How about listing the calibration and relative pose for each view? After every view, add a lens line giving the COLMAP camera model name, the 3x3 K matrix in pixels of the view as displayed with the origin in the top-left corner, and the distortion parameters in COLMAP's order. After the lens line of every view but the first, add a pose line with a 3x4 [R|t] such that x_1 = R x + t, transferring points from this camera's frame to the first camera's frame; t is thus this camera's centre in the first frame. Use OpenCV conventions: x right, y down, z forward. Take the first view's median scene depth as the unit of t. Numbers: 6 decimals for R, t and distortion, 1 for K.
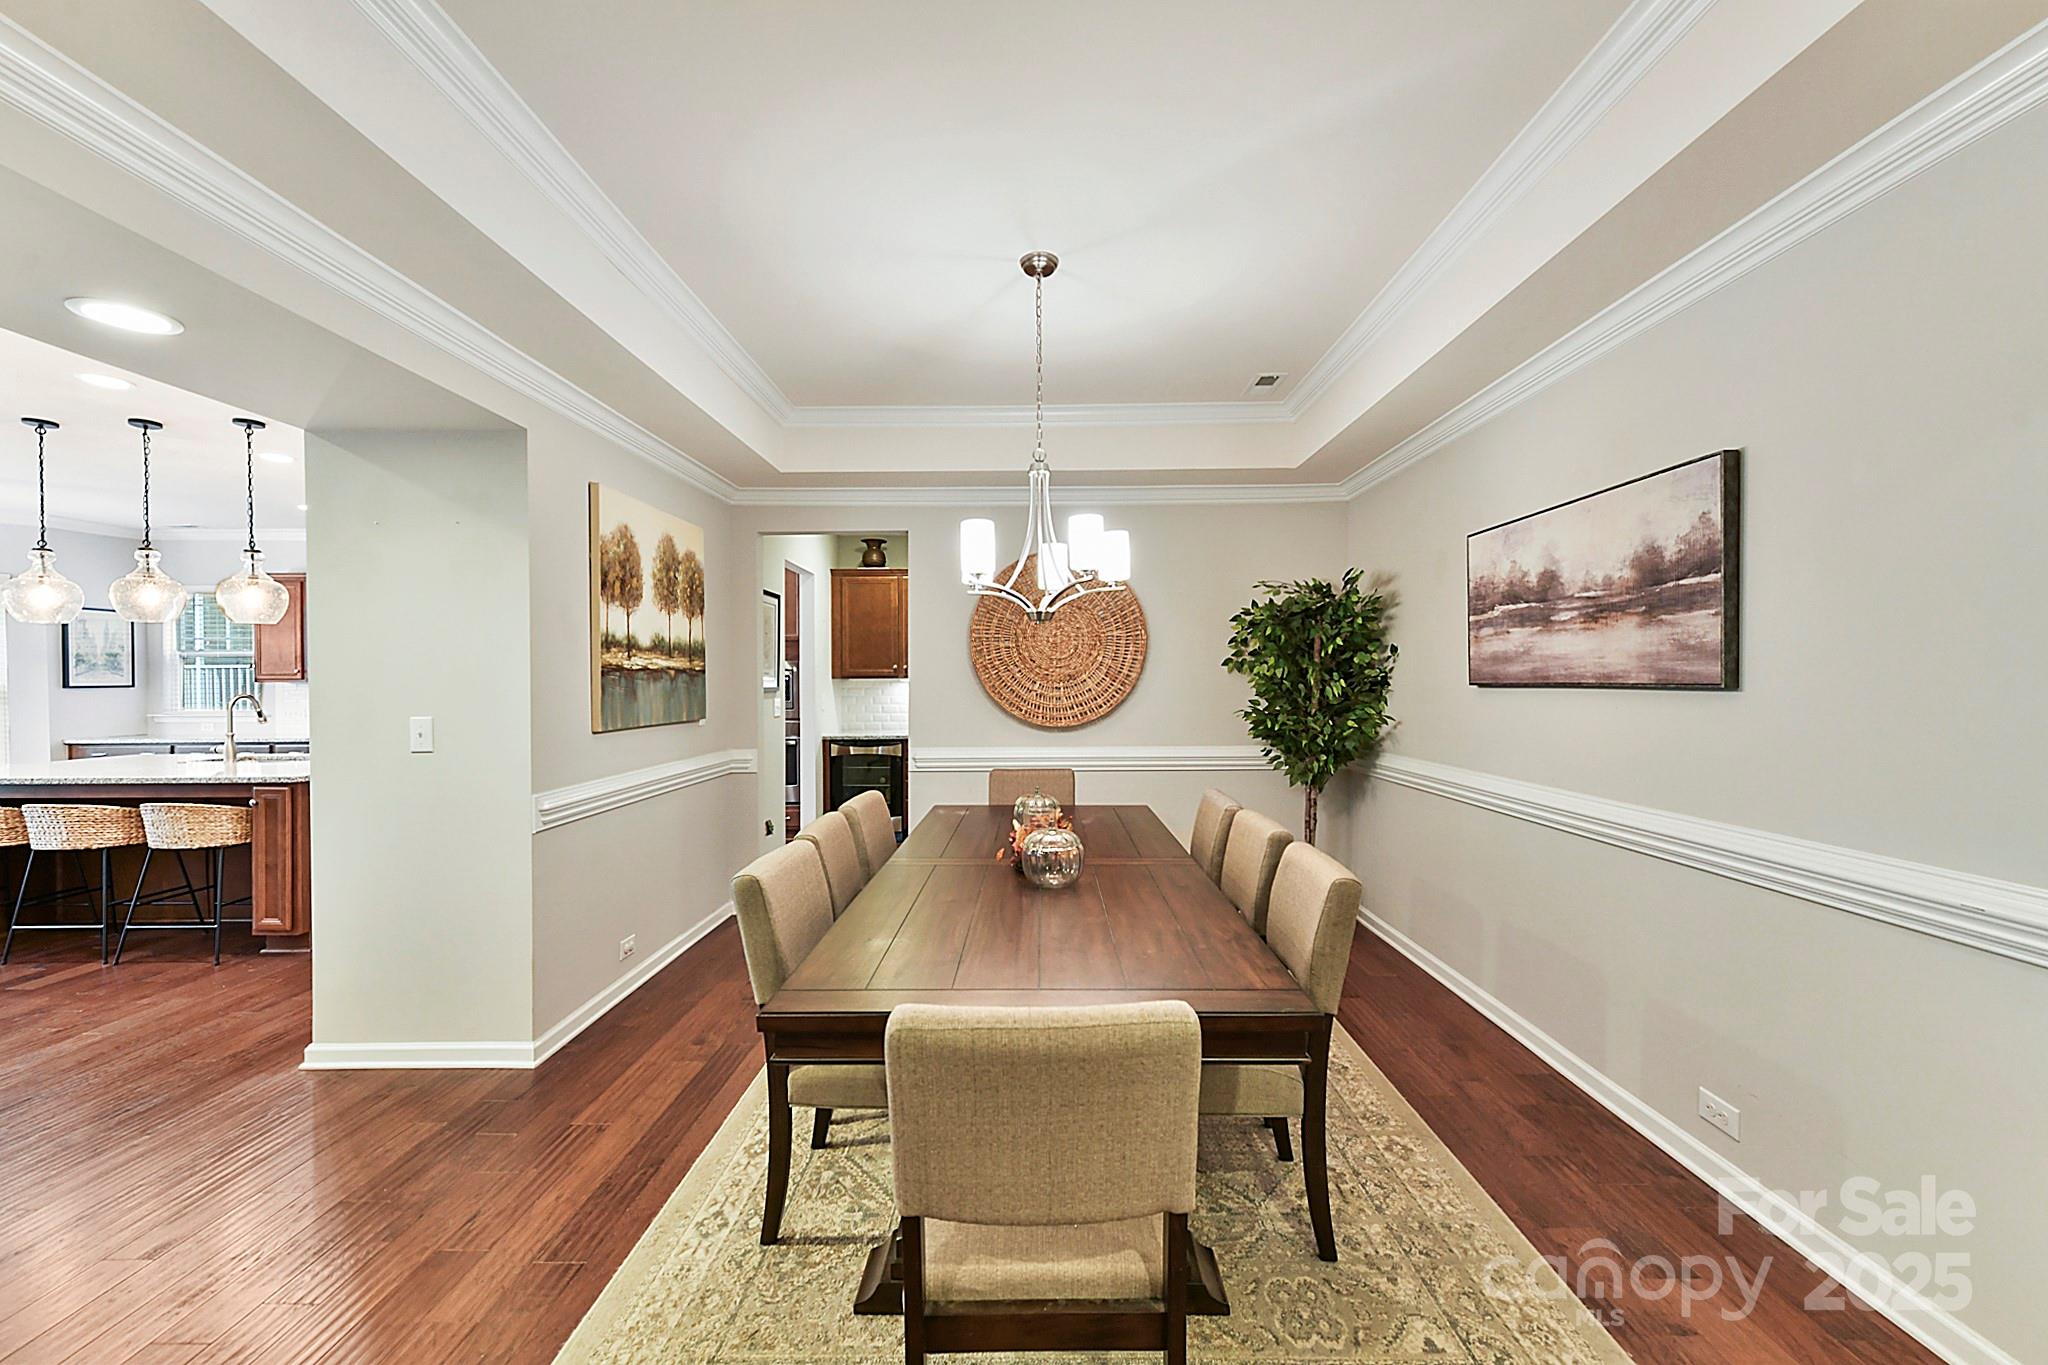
lens RADIAL K [[815.0, 0, 1025.2], [0, 815.0, 687.4], [0, 0, 1]] dist [0.010979, -0.000218]
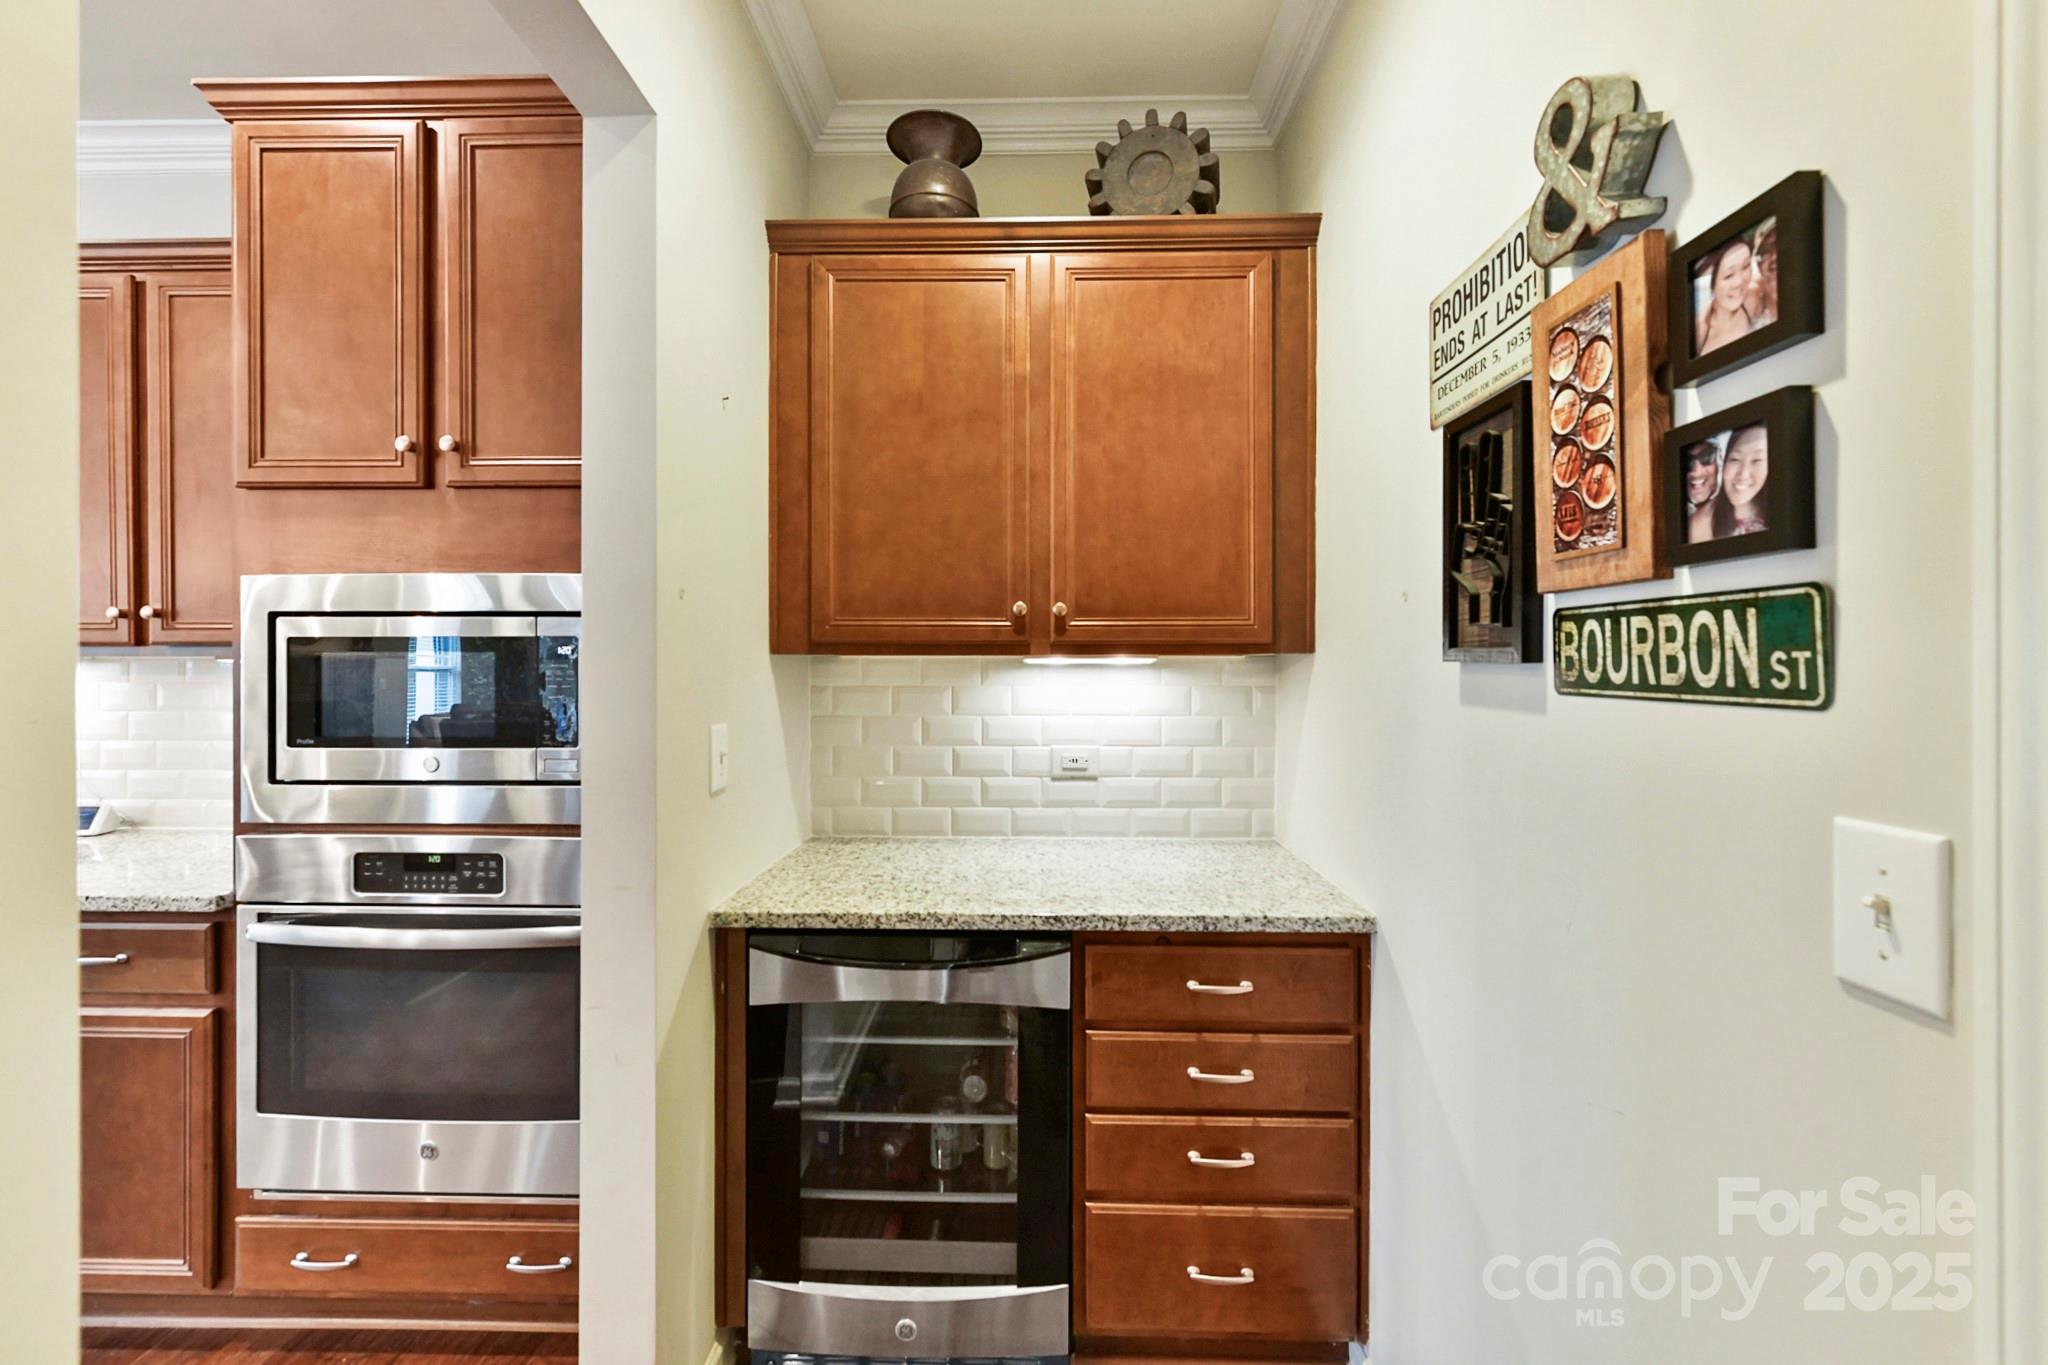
lens RADIAL K [[815.0, 0, 1023.3], [0, 815.0, 673.6], [0, 0, 1]] dist [0.010979, -0.000218]
pose [[0.999993, 0.003727, -0.000922, -0.161576], [-0.003731, 0.999987, -0.003546, -0.003801], [0.000909, 0.003549, 0.999993, 0.763346]]
